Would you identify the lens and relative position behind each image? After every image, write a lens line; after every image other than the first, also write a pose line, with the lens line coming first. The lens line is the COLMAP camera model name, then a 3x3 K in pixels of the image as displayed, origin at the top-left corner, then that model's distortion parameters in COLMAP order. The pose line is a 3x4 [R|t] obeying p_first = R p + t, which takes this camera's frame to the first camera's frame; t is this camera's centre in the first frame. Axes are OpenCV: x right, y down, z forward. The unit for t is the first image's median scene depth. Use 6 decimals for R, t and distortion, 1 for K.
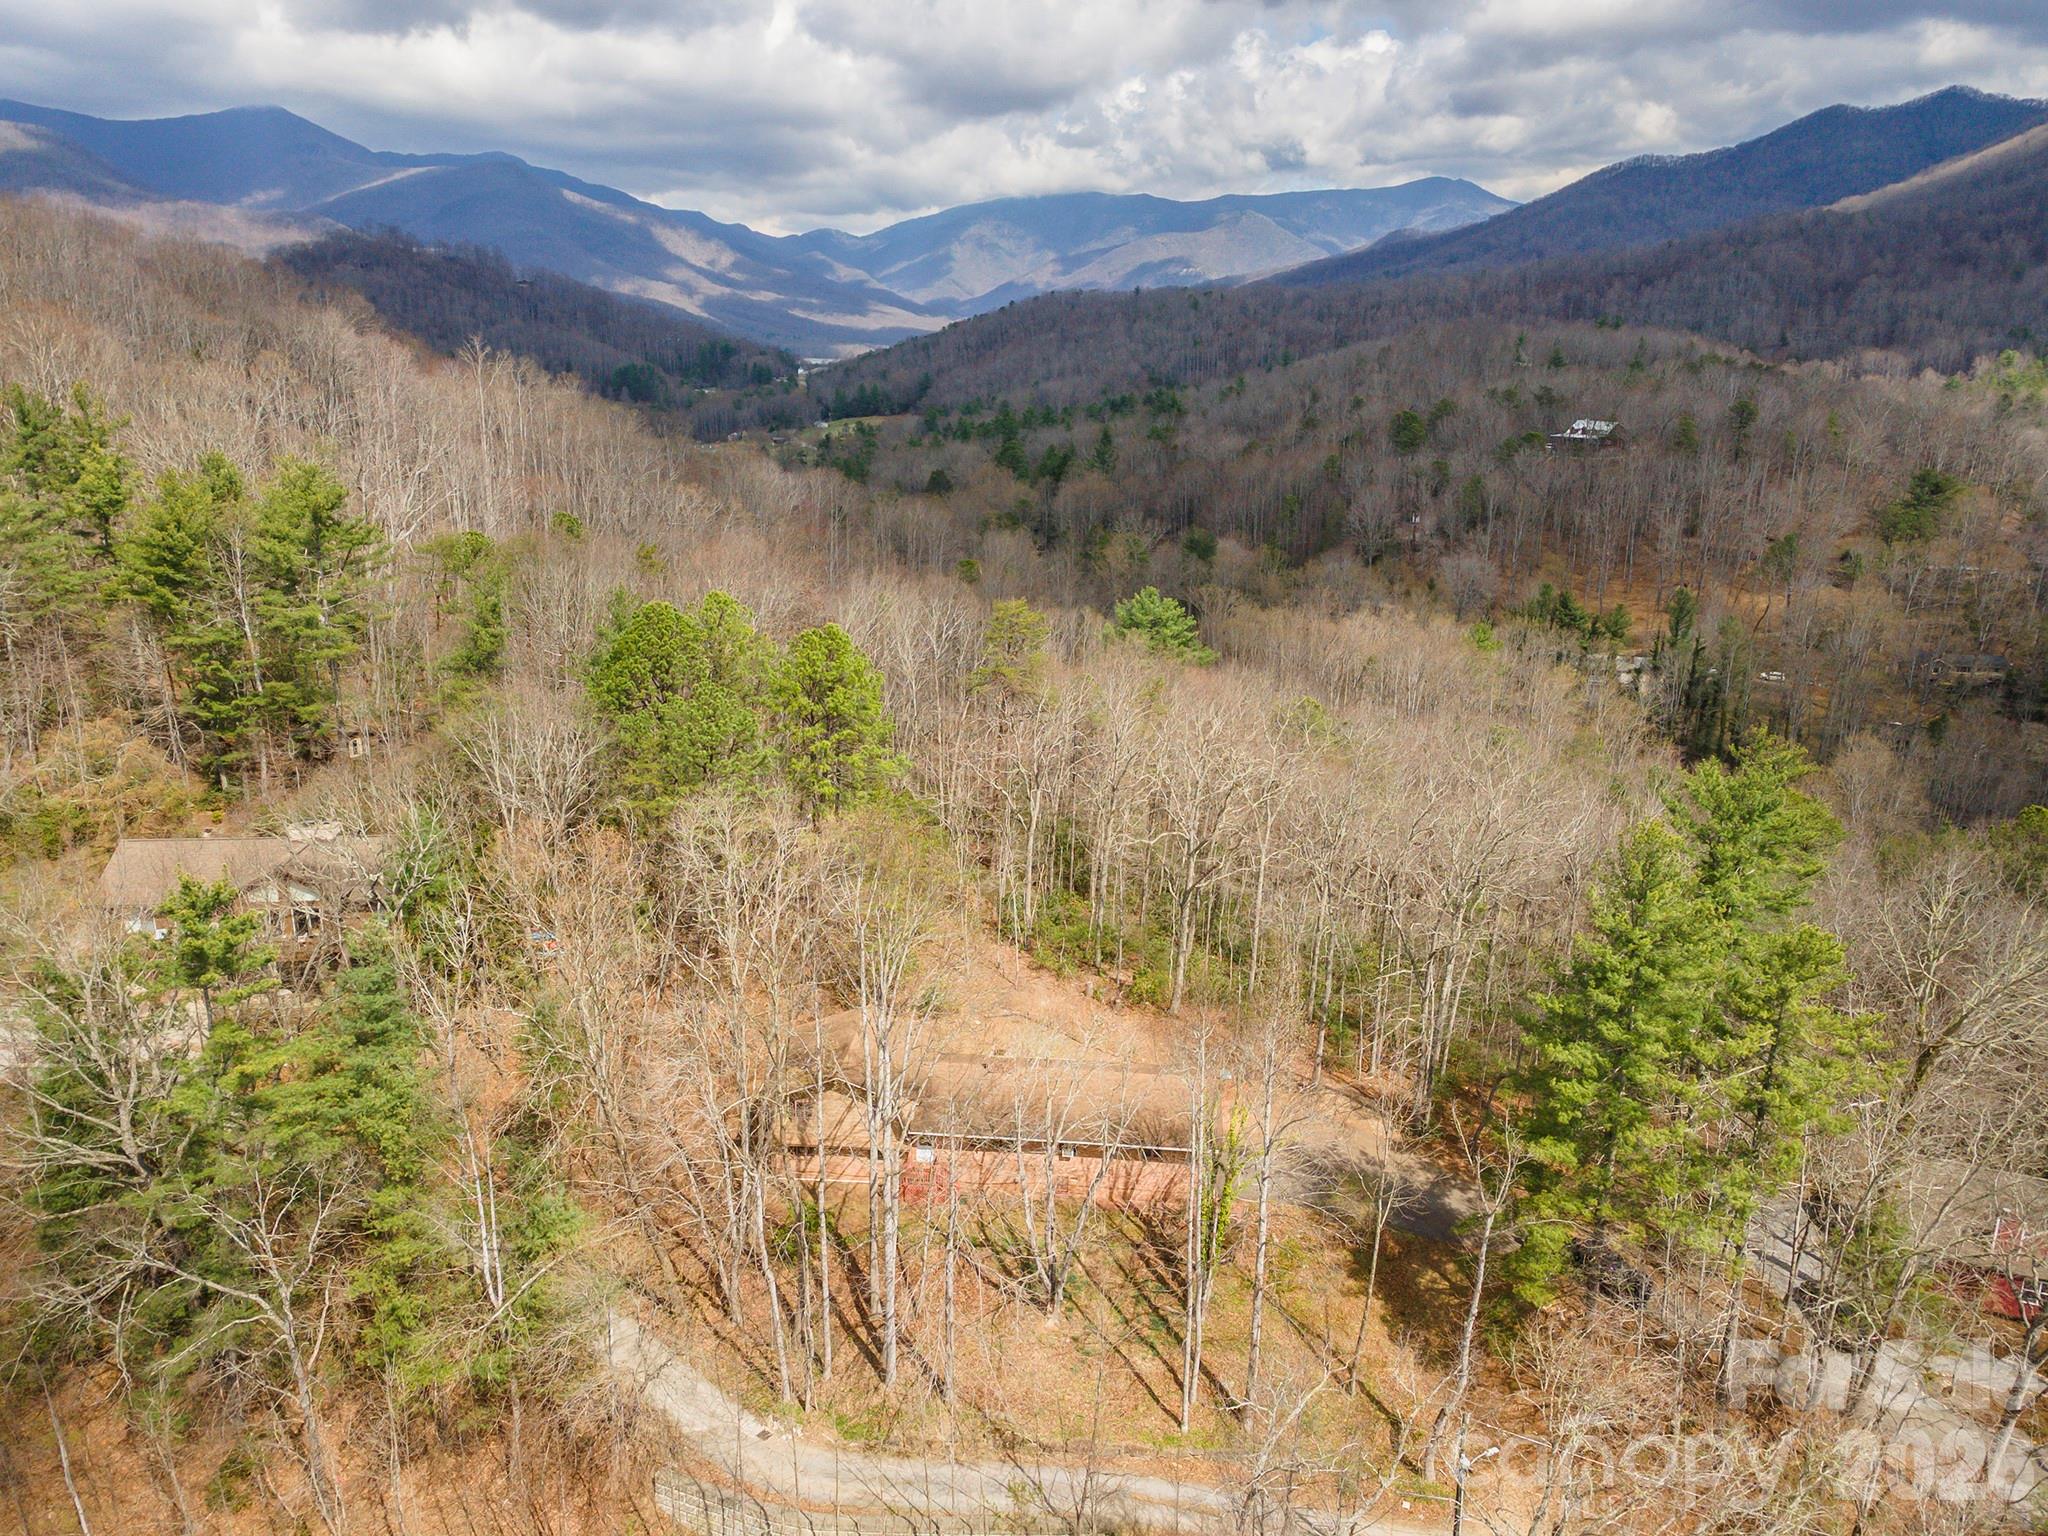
lens RADIAL K [[1448.8, 0, 1024.0], [0, 1448.8, 768.0], [0, 0, 1]] dist [0.030797, -0.002192]
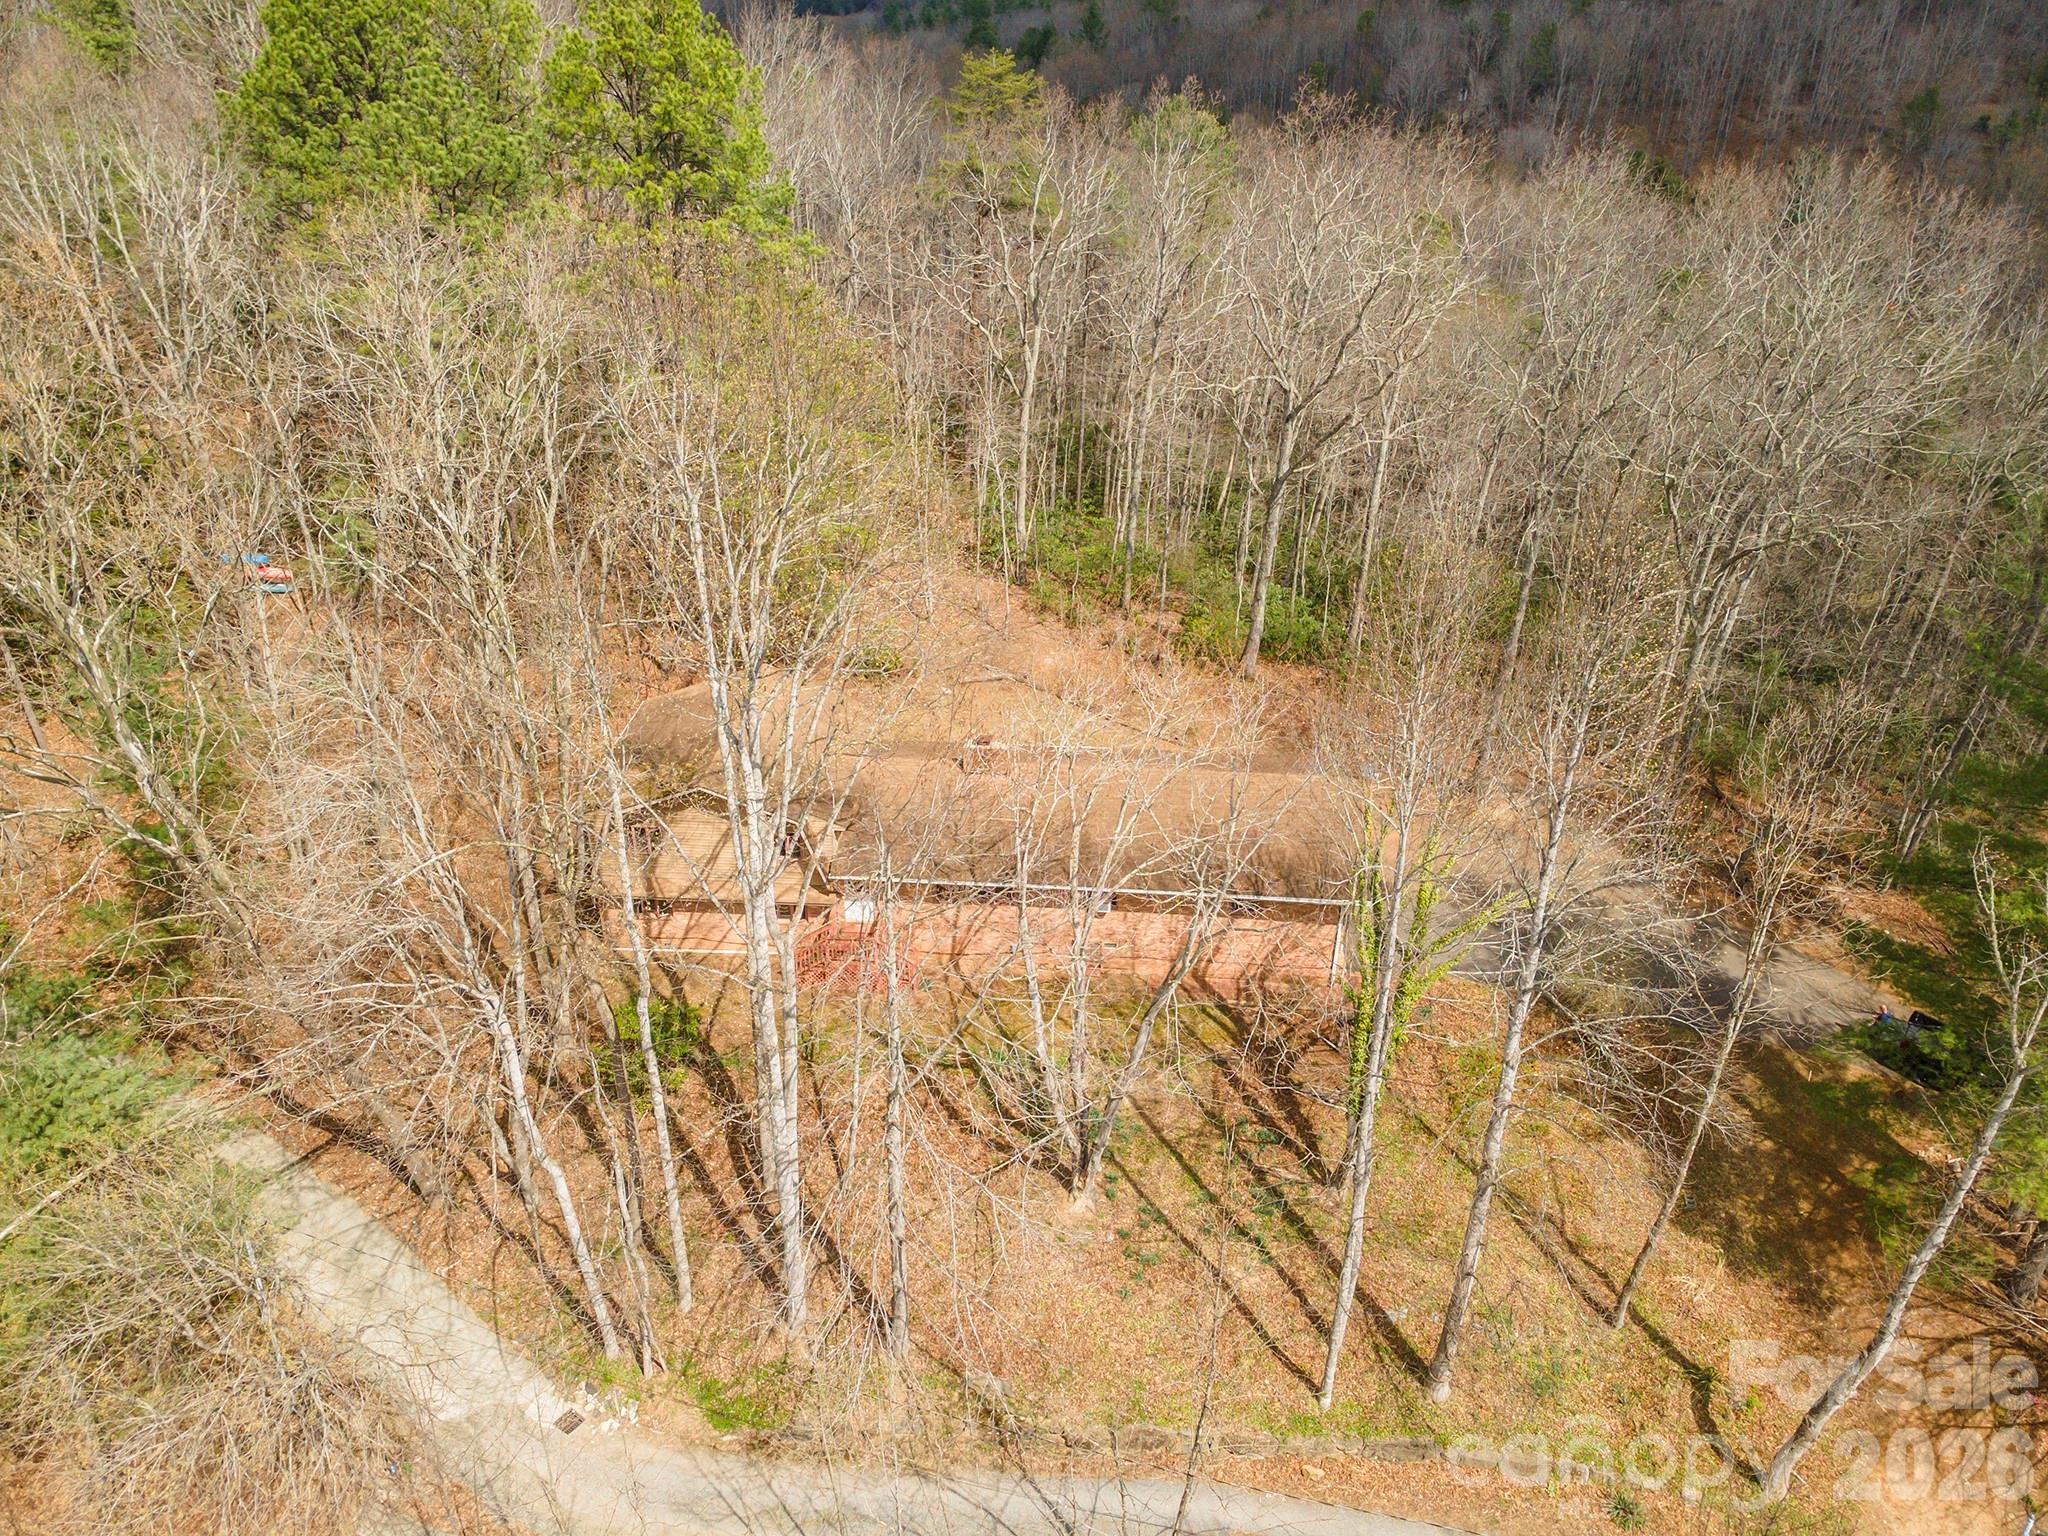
lens RADIAL K [[1435.5, 0, 1024.0], [0, 1435.5, 768.0], [0, 0, 1]] dist [0.090261, -0.000755]
pose [[0.999846, -0.012247, 0.012558, -0.008345], [0.009119, 0.974473, 0.224318, 0.085084], [-0.014985, -0.224169, 0.974435, 0.475485]]
